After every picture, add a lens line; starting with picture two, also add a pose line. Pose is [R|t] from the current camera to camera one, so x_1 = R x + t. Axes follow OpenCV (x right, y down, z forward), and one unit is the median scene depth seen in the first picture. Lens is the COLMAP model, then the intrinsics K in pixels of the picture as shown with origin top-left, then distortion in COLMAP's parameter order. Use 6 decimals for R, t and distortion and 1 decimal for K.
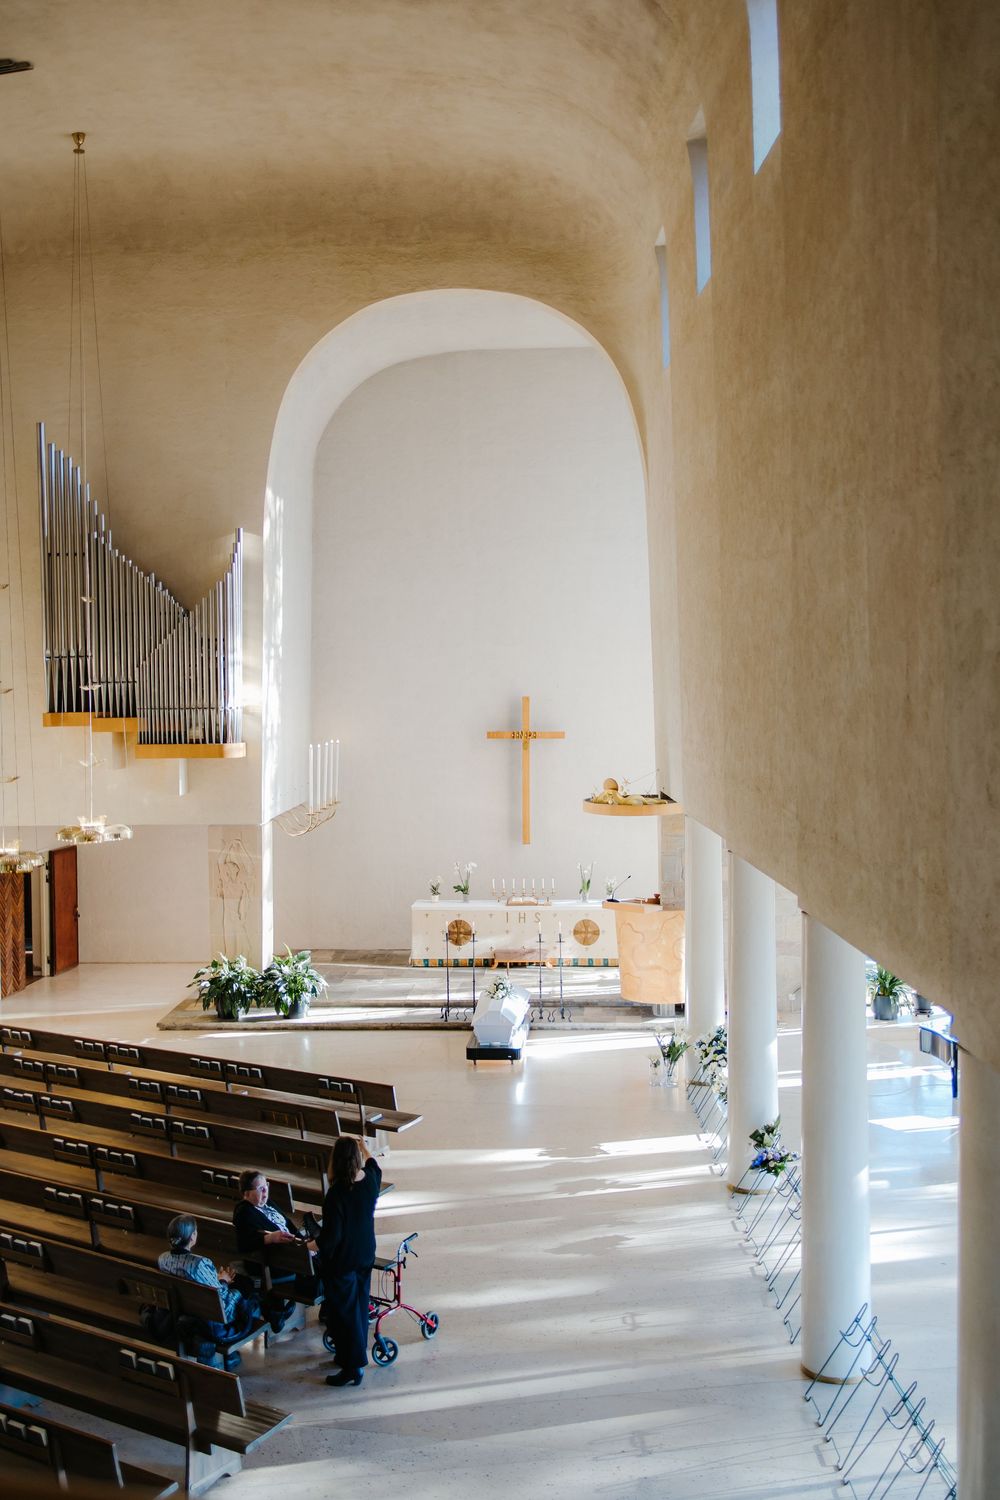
lens RADIAL K [[1575.9, 0, 448.7], [0, 1575.9, 739.2], [0, 0, 1]] dist [0.012208, -0.003830]
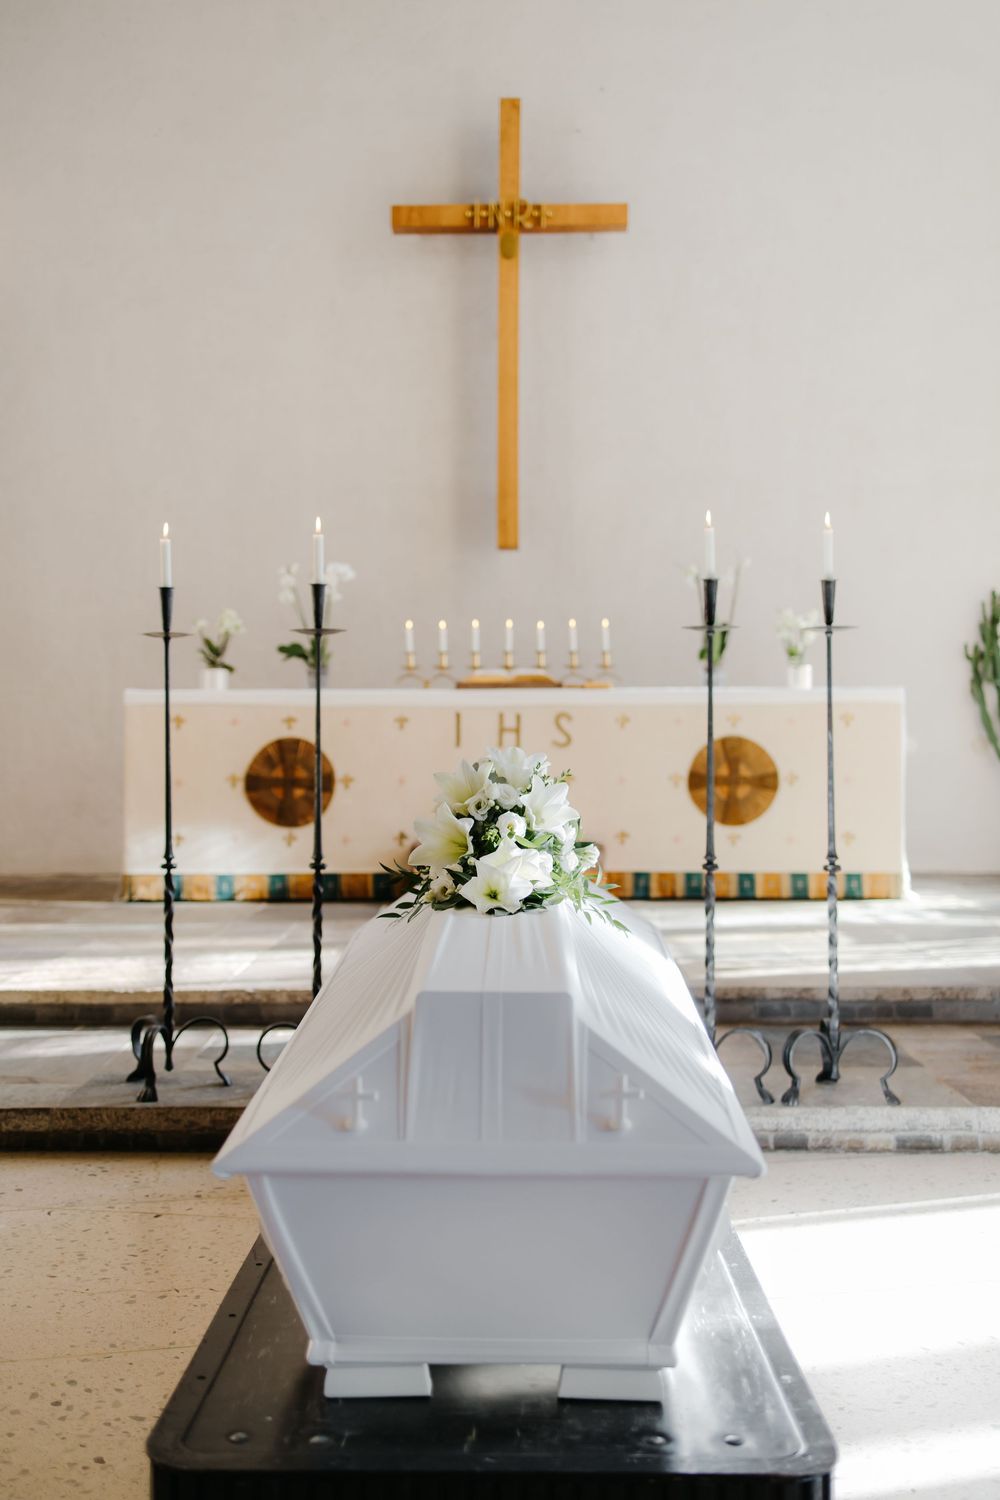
lens RADIAL K [[1575.9, 0, 448.7], [0, 1575.9, 739.2], [0, 0, 1]] dist [0.012208, -0.003830]
pose [[0.998083, 0.008444, 0.061305, 0.020256], [-0.006244, 0.999333, -0.035984, 0.142138], [-0.061568, 0.035532, 0.997470, 0.808682]]
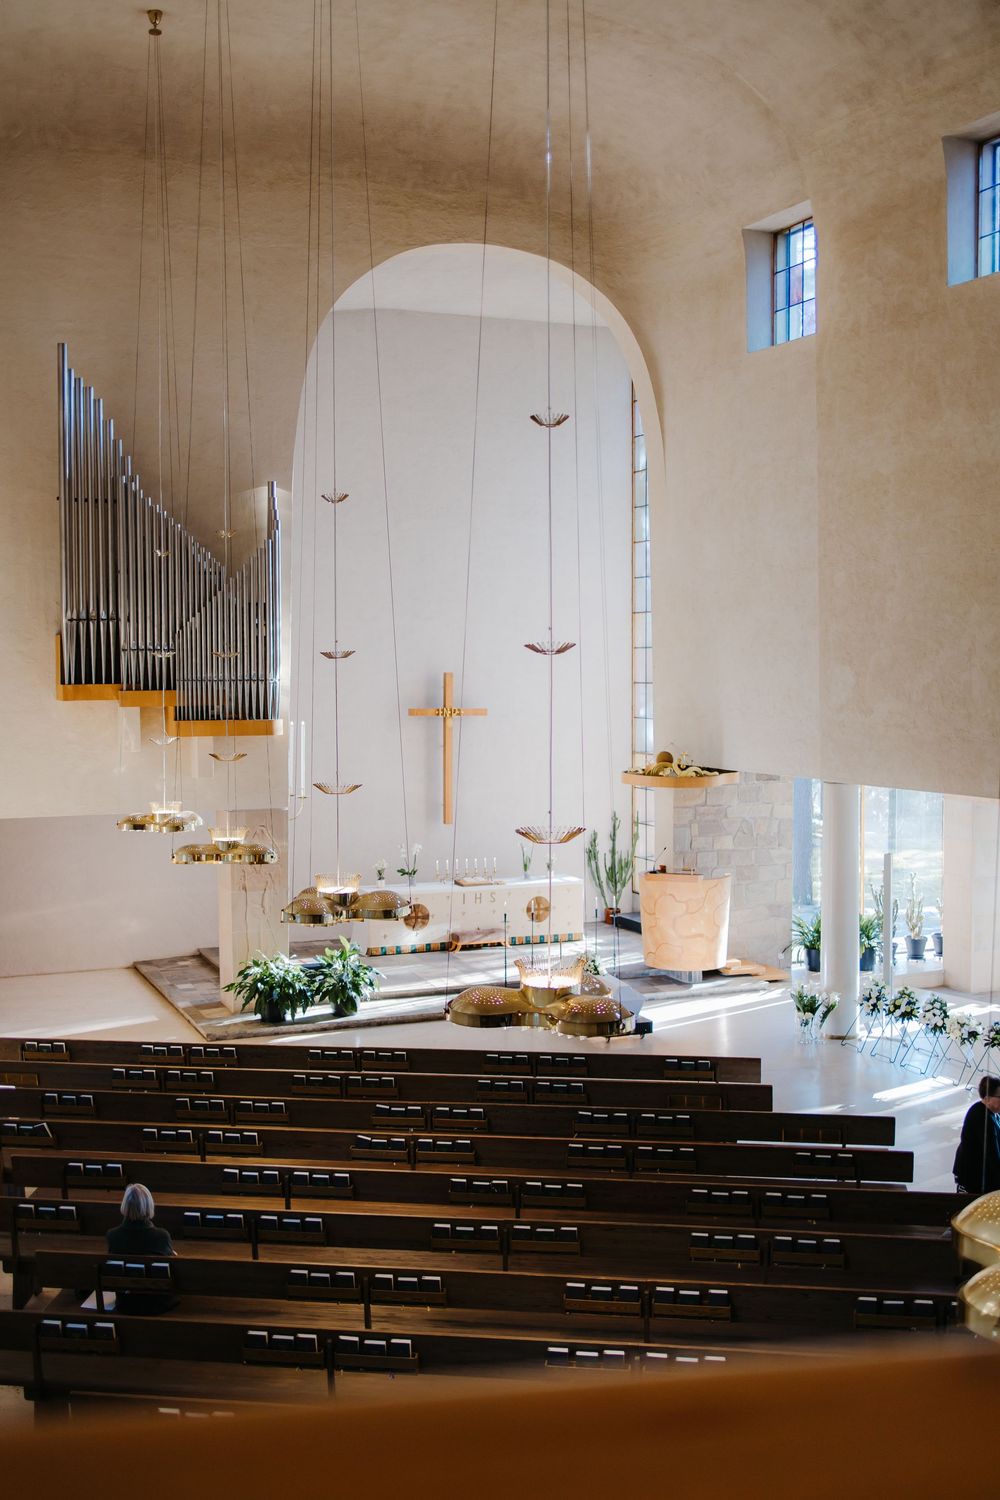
lens RADIAL K [[1591.2, 0, 500.0], [0, 1591.2, 750.0], [0, 0, 1]] dist [0.018917, -0.001664]
pose [[0.903314, -0.013057, 0.428782, -0.411647], [0.007495, 0.999864, 0.014656, 0.007951], [-0.428915, -0.010026, 0.903289, 0.117157]]
